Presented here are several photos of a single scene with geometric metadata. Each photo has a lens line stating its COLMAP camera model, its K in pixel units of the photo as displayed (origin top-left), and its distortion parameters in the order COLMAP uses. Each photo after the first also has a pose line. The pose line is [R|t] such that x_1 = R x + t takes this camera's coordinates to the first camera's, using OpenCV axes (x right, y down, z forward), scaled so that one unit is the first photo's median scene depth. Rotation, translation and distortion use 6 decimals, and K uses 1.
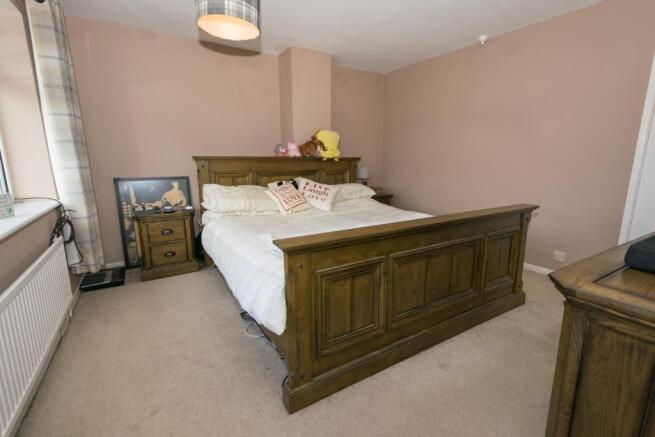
lens RADIAL K [[289.0, 0, 322.1], [0, 289.0, 216.9], [0, 0, 1]] dist [-0.000578, -0.000009]
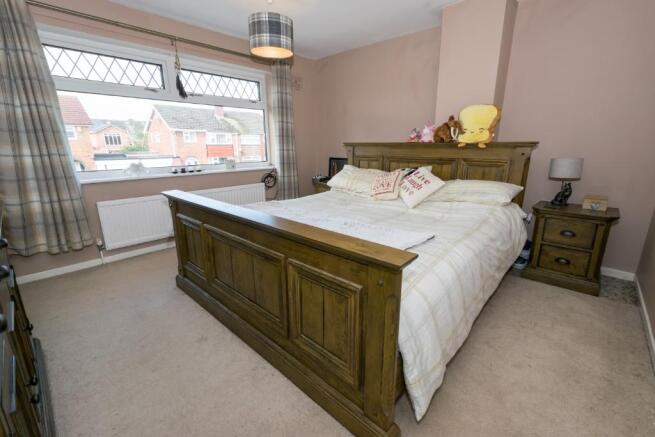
lens RADIAL K [[289.0, 0, 323.5], [0, 289.0, 218.2], [0, 0, 1]] dist [-0.000578, -0.000009]
pose [[0.270830, 0.230706, -0.934572, 0.680699], [-0.193501, 0.964087, 0.181918, -0.084248], [0.942978, 0.131572, 0.305746, 0.464315]]
